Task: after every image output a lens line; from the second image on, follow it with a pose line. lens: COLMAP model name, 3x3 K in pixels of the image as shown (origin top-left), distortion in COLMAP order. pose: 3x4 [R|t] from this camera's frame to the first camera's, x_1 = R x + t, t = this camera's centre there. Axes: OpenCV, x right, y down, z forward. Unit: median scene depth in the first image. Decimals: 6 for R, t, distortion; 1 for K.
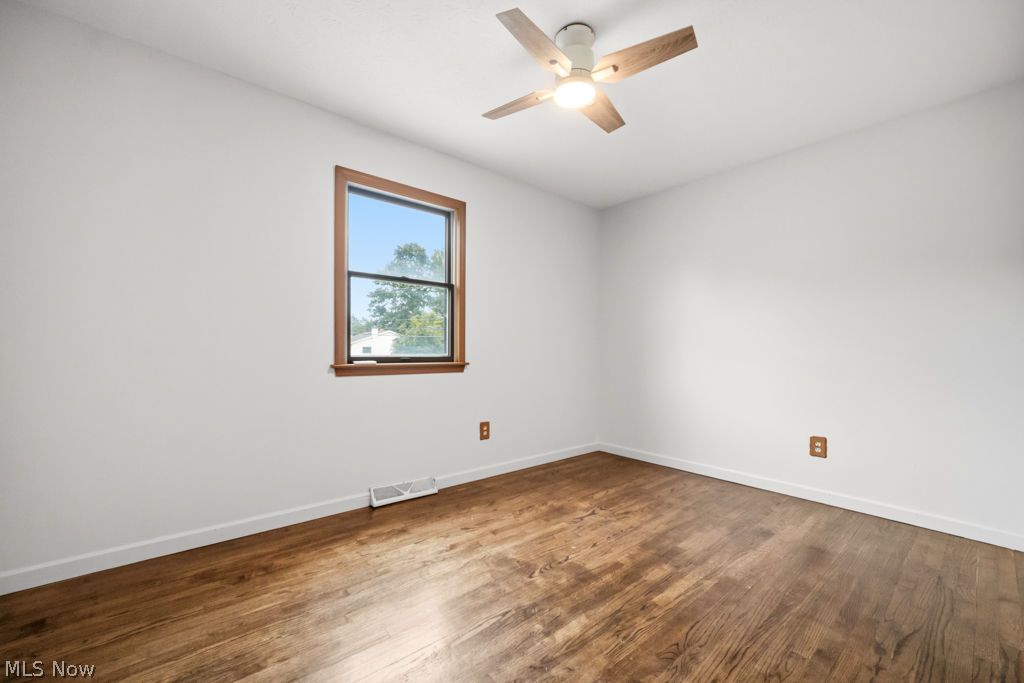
lens RADIAL K [[410.0, 0, 513.2], [0, 410.0, 346.8], [0, 0, 1]] dist [0.000374, -0.000021]
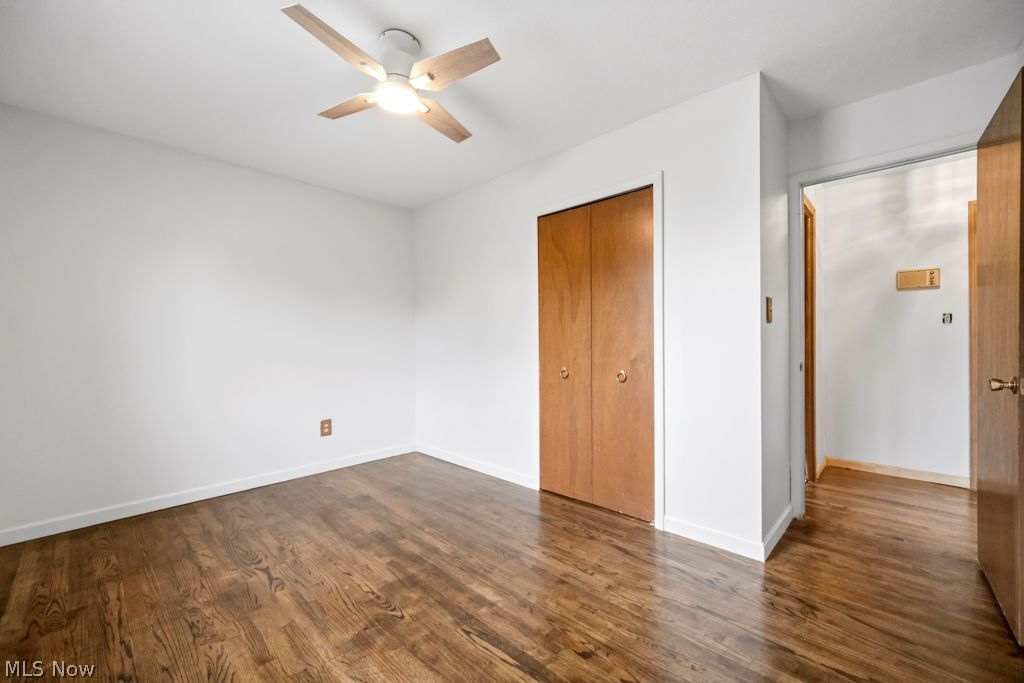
lens RADIAL K [[410.0, 0, 515.2], [0, 410.0, 343.9], [0, 0, 1]] dist [0.000374, -0.000021]
pose [[-0.110166, -0.006797, 0.993890, -0.689944], [-0.000659, 0.999977, 0.006766, -0.024142], [-0.993913, 0.000091, -0.110167, 0.693608]]
